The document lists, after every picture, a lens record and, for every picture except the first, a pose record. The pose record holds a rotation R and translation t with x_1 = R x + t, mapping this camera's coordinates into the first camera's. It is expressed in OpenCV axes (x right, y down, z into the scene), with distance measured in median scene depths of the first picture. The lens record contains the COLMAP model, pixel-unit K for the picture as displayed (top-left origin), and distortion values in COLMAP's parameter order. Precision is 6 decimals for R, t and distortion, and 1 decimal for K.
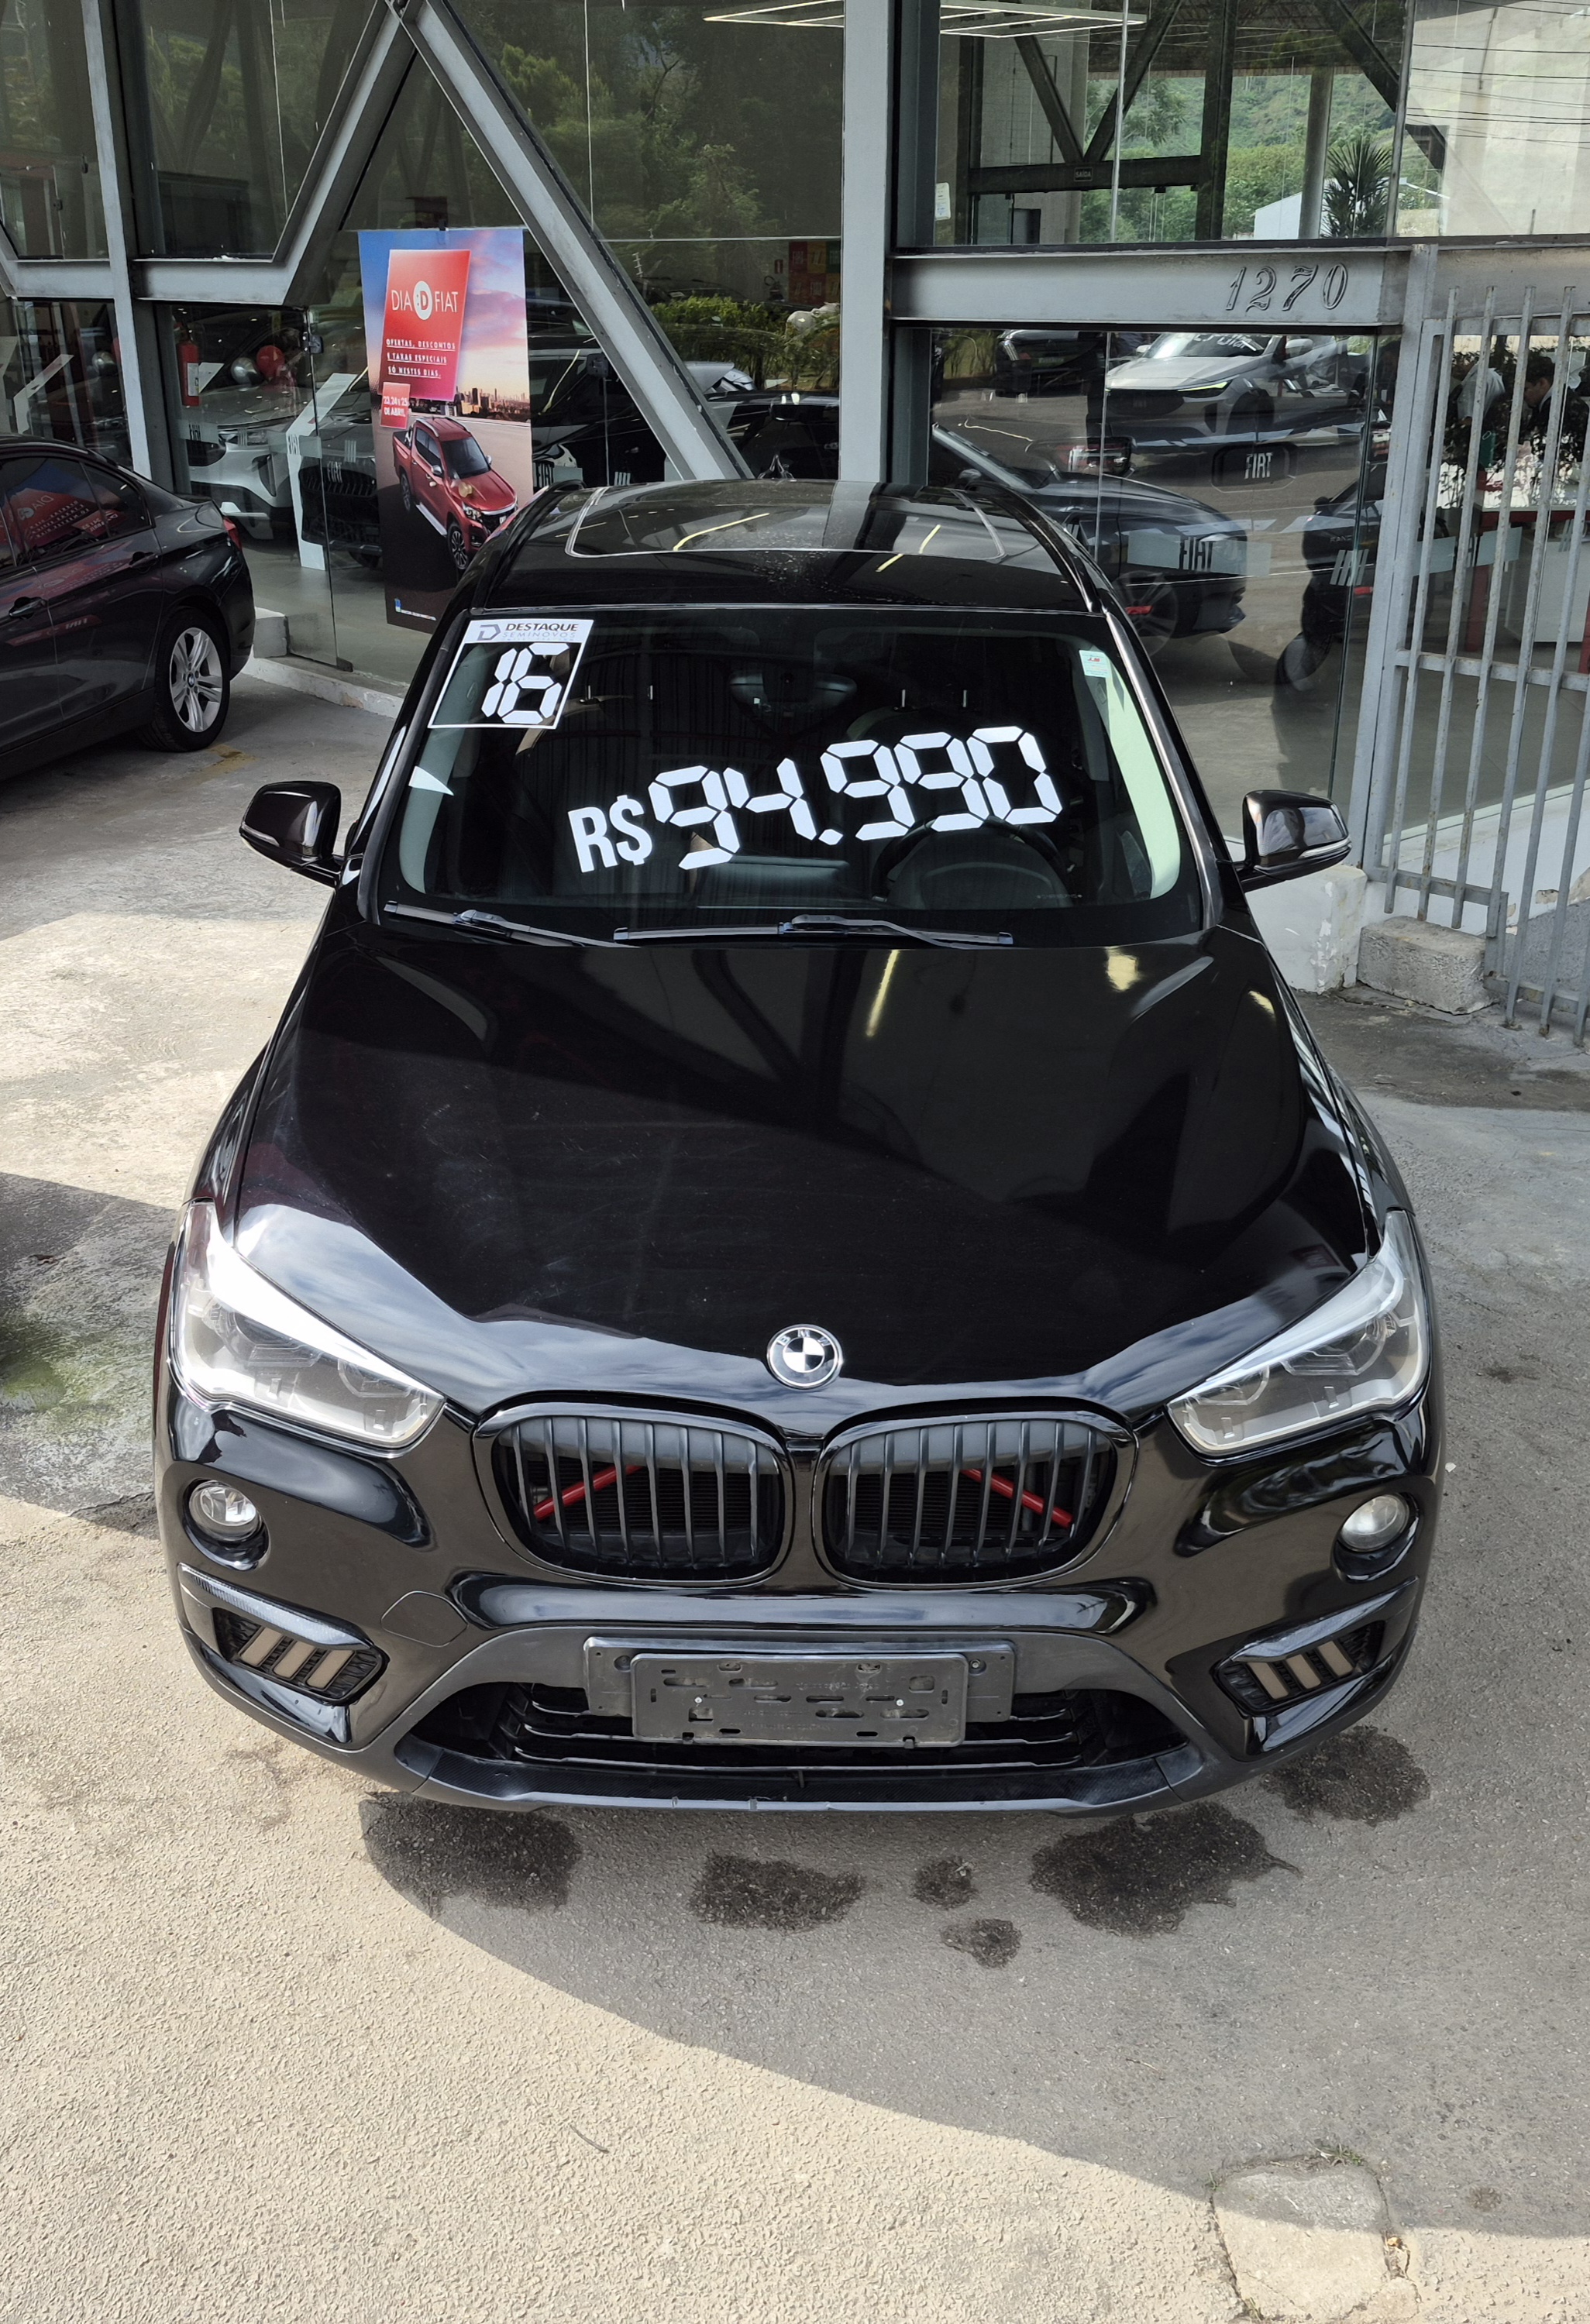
lens RADIAL K [[2178.1, 0, 704.9], [0, 2178.1, 1112.6], [0, 0, 1]] dist [0.100210, -0.136759]
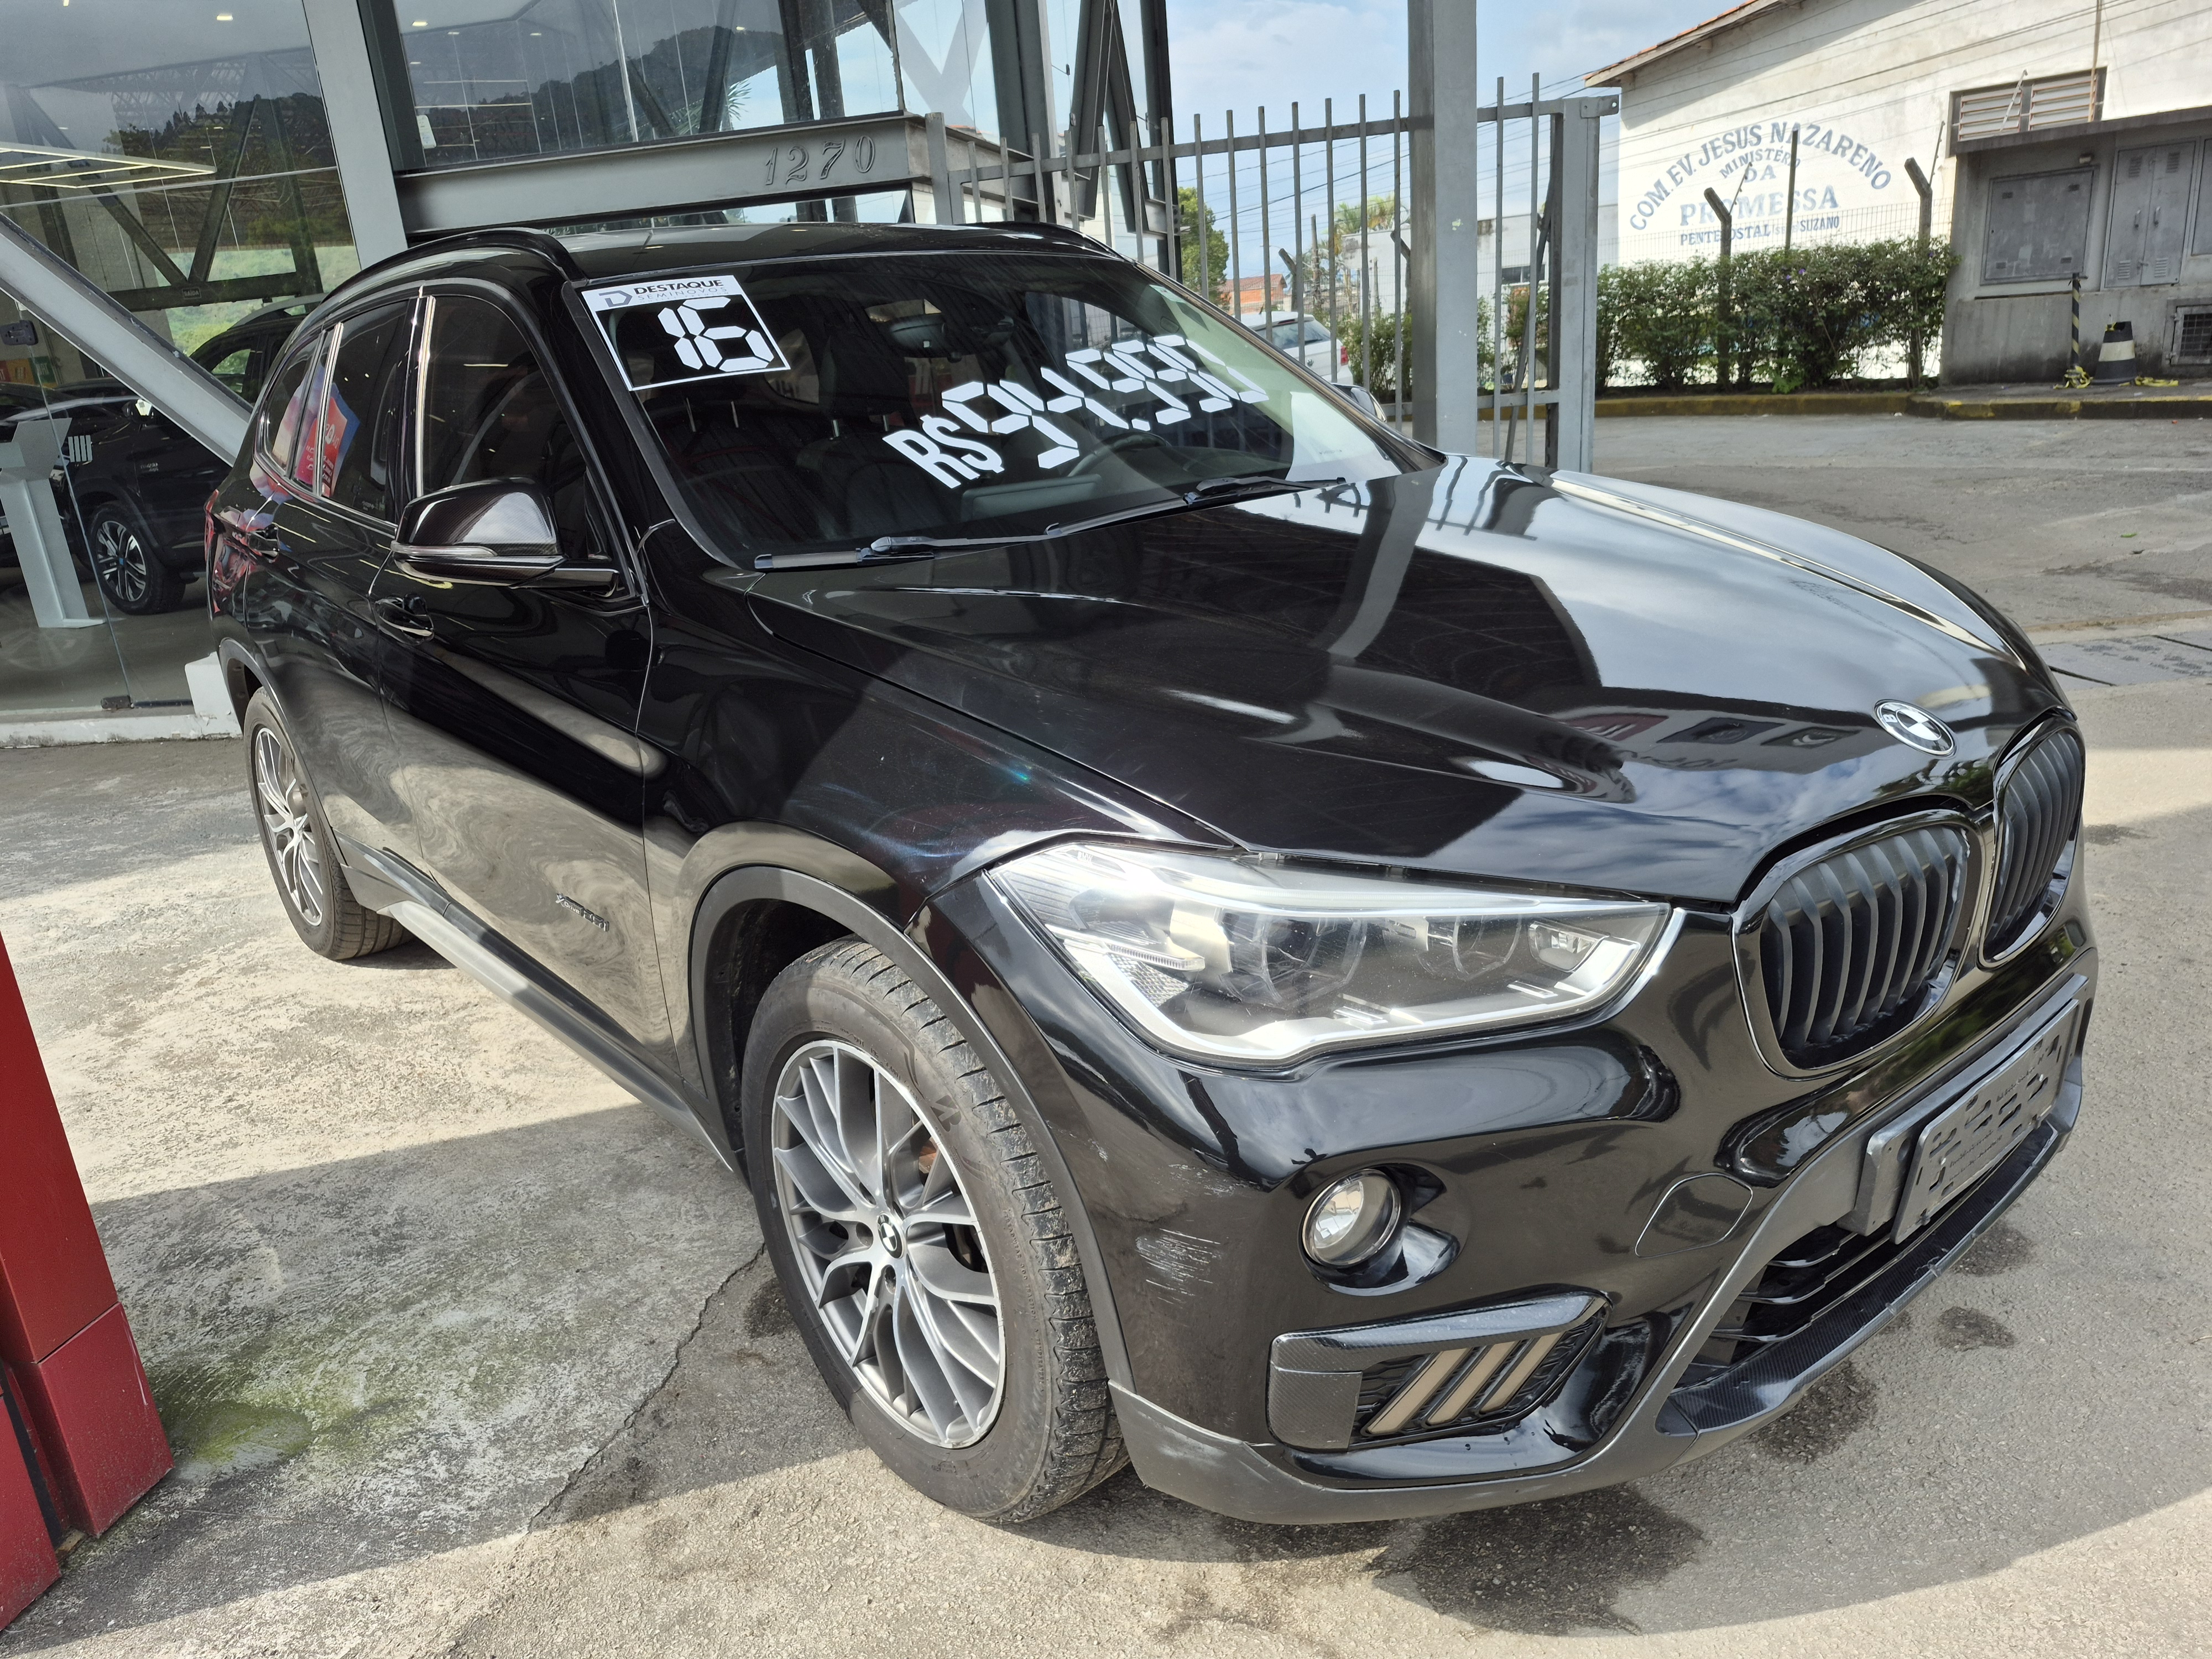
lens RADIAL K [[1550.7, 0, 1070.2], [0, 1550.7, 832.1], [0, 0, 1]] dist [0.068899, -0.083156]
pose [[0.751390, -0.252717, 0.609547, -0.520058], [0.314302, 0.949303, 0.006139, 0.036018], [-0.580196, 0.186969, 0.792726, 0.616732]]
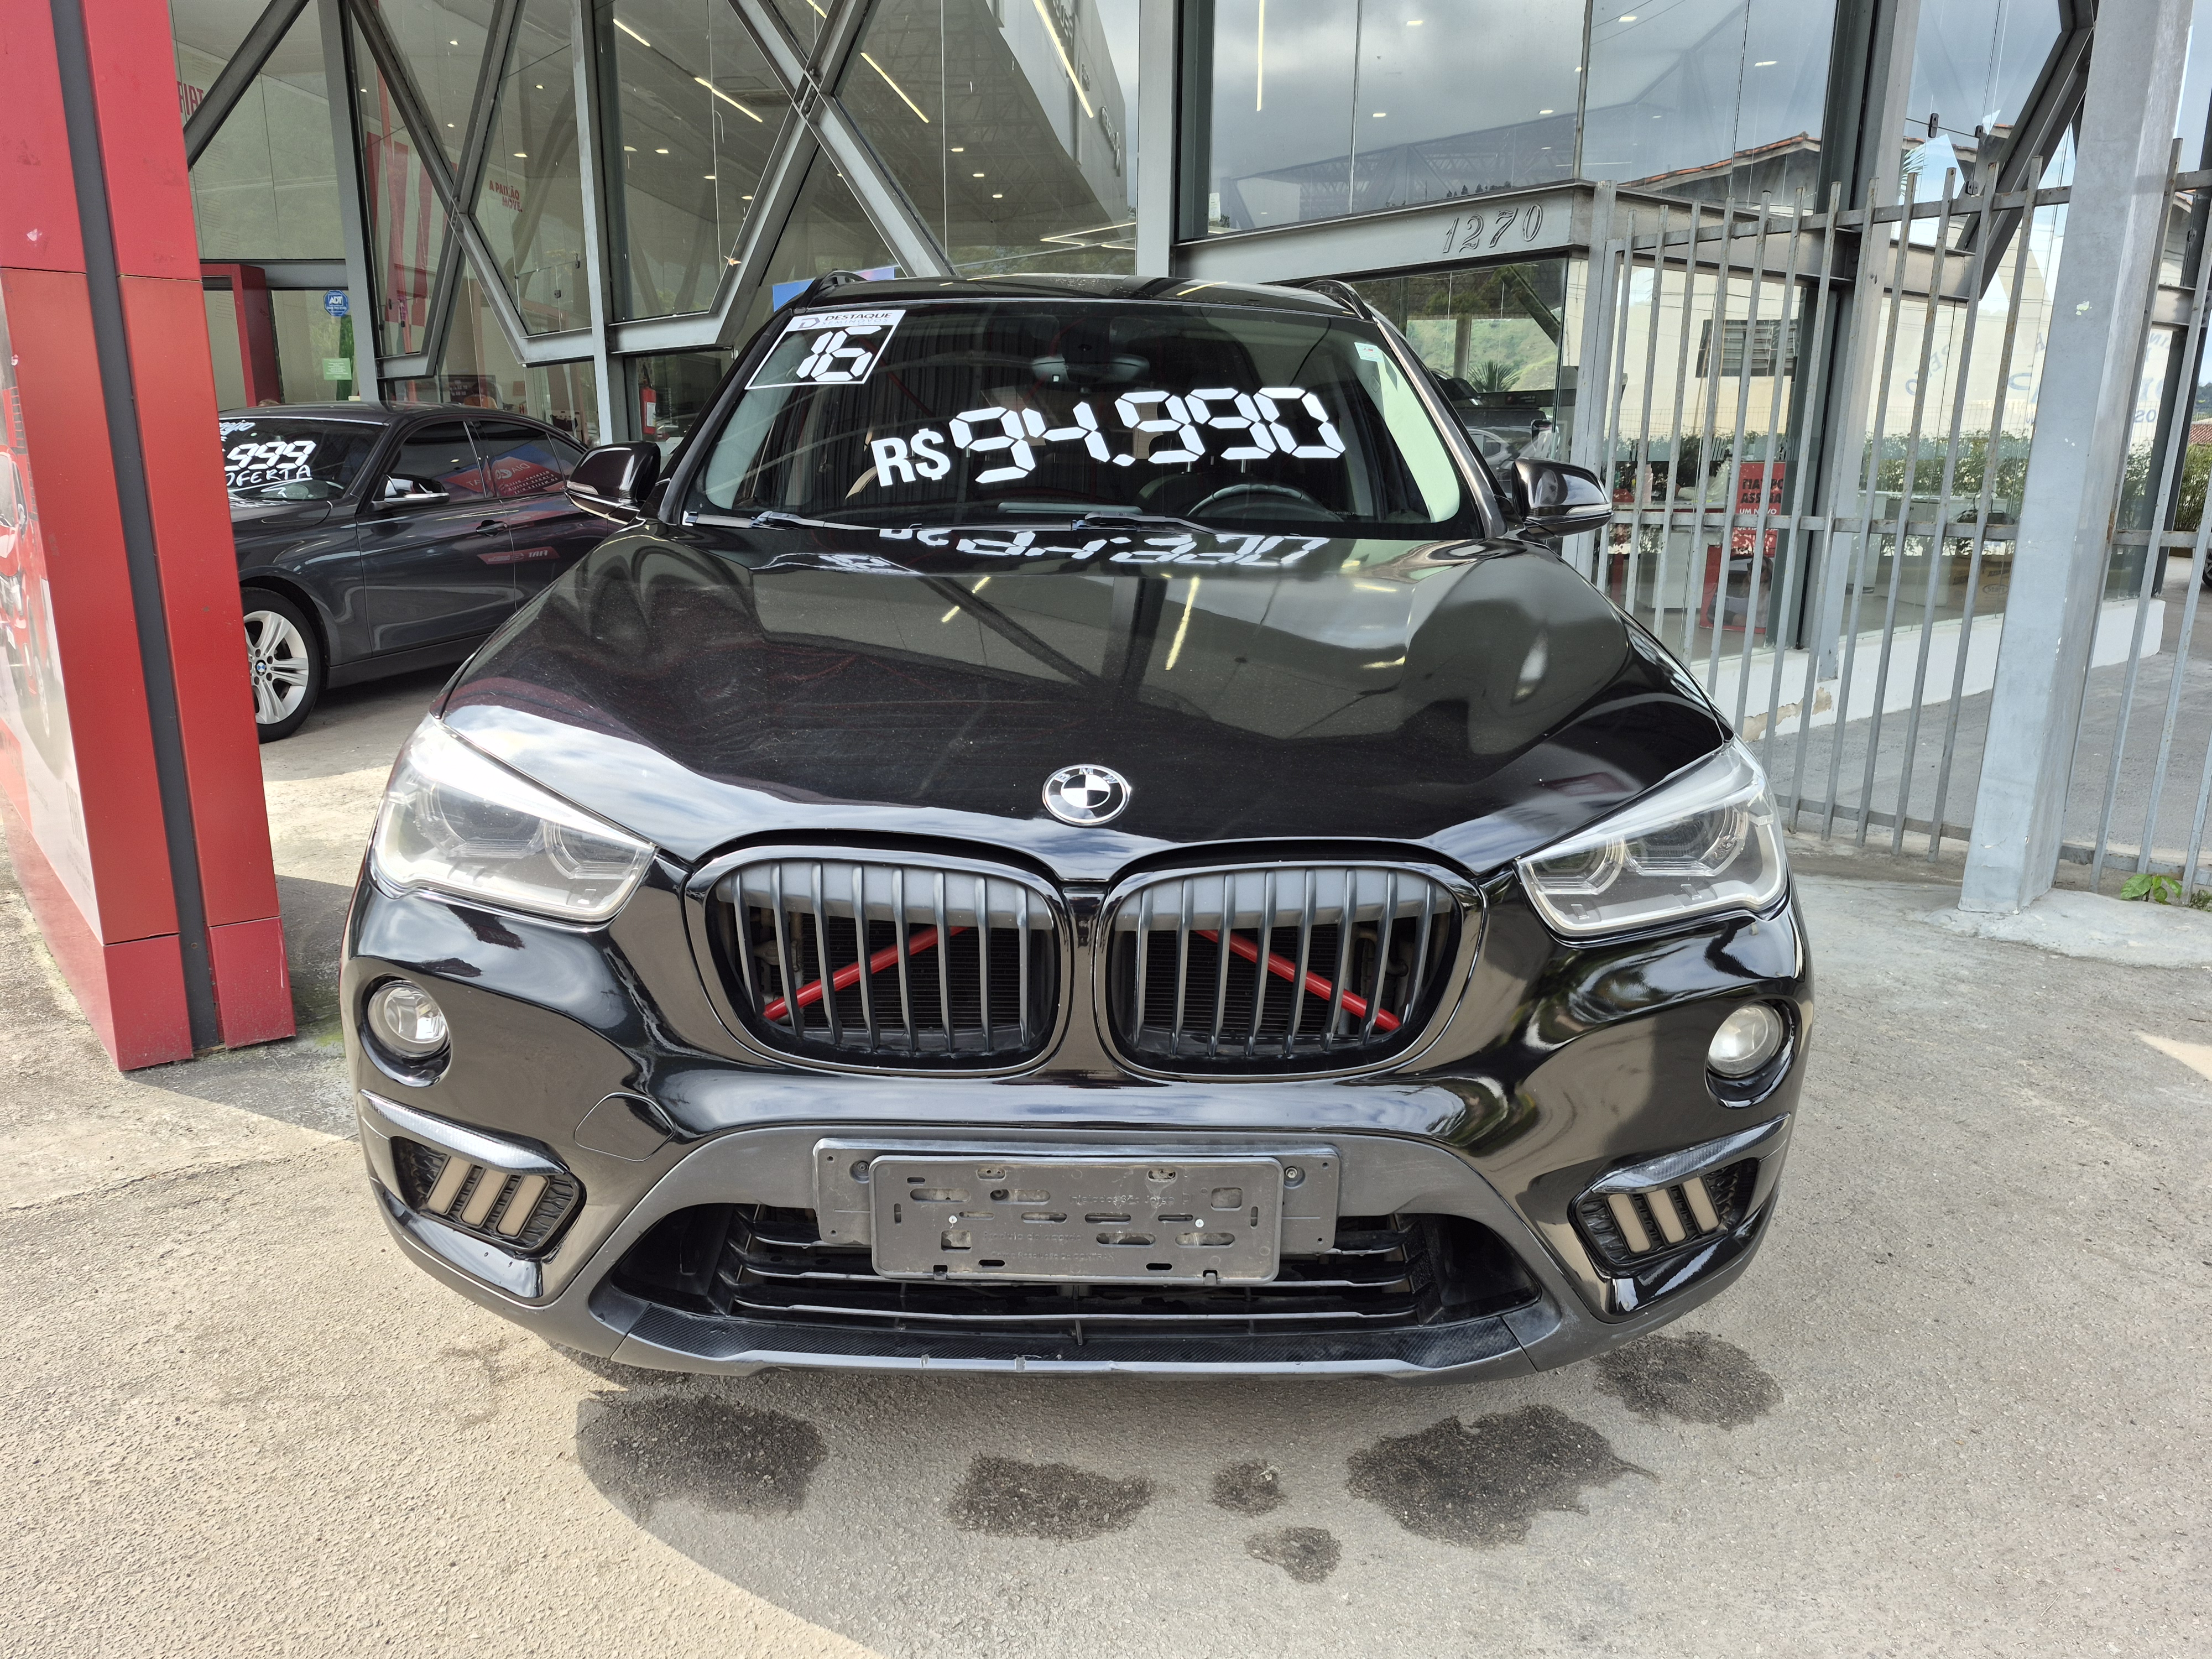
lens RADIAL K [[1550.7, 0, 1070.2], [0, 1550.7, 832.1], [0, 0, 1]] dist [0.068899, -0.083156]
pose [[0.999718, 0.013026, 0.019845, 0.024267], [-0.010130, 0.990155, -0.139606, 0.182509], [-0.021468, 0.139365, 0.990008, 0.361093]]
